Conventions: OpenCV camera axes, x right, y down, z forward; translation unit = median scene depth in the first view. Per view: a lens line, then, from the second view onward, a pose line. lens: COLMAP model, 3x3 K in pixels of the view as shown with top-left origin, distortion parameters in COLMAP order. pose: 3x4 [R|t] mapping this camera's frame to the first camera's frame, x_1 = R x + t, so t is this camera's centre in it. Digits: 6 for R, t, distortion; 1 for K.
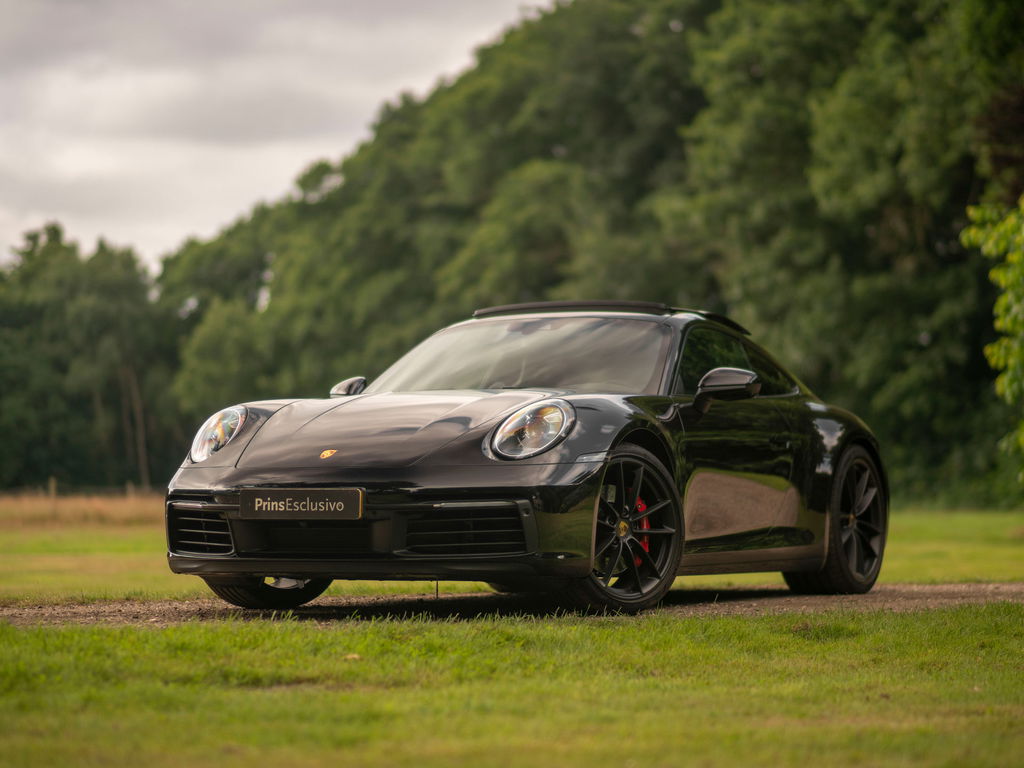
lens RADIAL K [[2859.4, 0, 512.0], [0, 2859.4, 384.0], [0, 0, 1]] dist [0.112432, -0.758879]
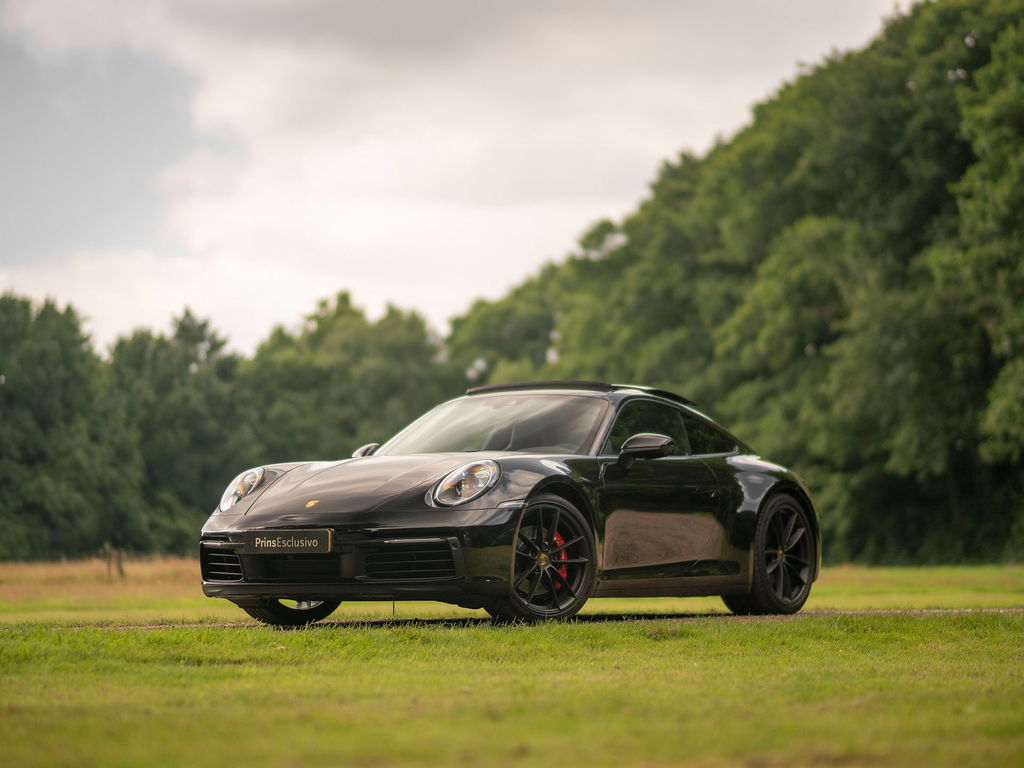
lens RADIAL K [[2933.3, 0, 512.0], [0, 2933.3, 384.0], [0, 0, 1]] dist [0.045018, -0.889725]
pose [[0.994189, -0.013921, -0.106745, 0.146232], [0.011788, 0.999718, -0.020591, -0.001287], [0.107002, 0.019213, 0.994073, -0.279879]]
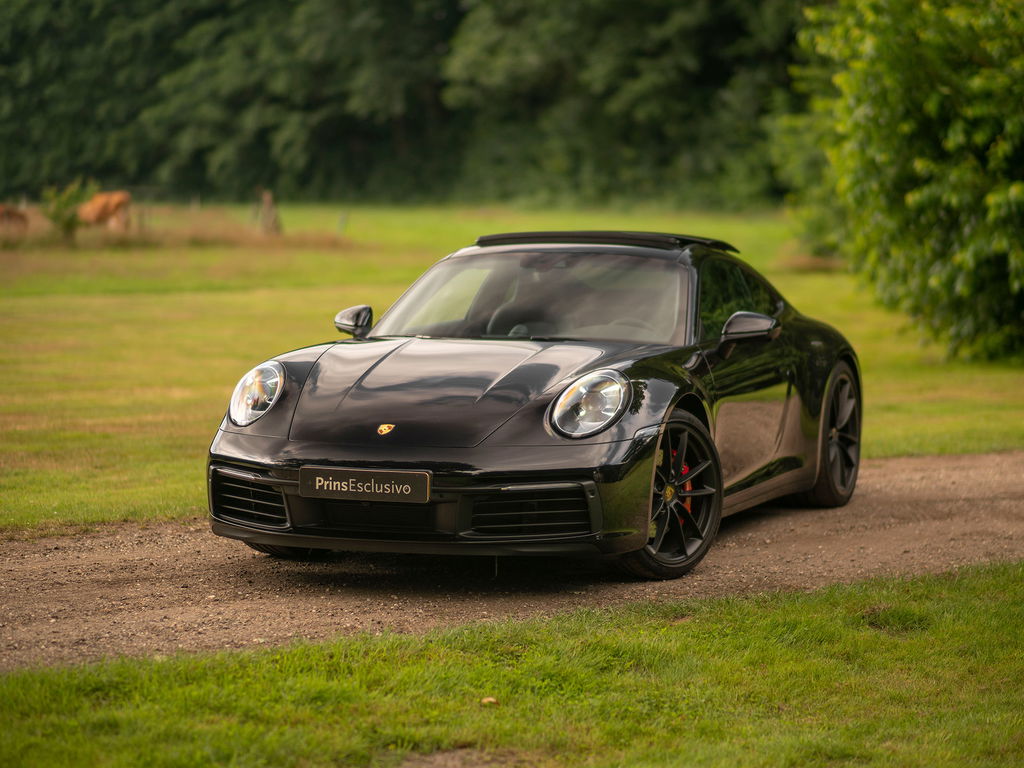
lens RADIAL K [[2746.2, 0, 512.0], [0, 2746.2, 384.0], [0, 0, 1]] dist [0.037293, -0.494311]
pose [[0.994671, -0.005797, 0.102933, -0.101674], [-0.006328, 0.993103, 0.117073, -0.088489], [-0.102902, -0.117100, 0.987775, 0.044983]]
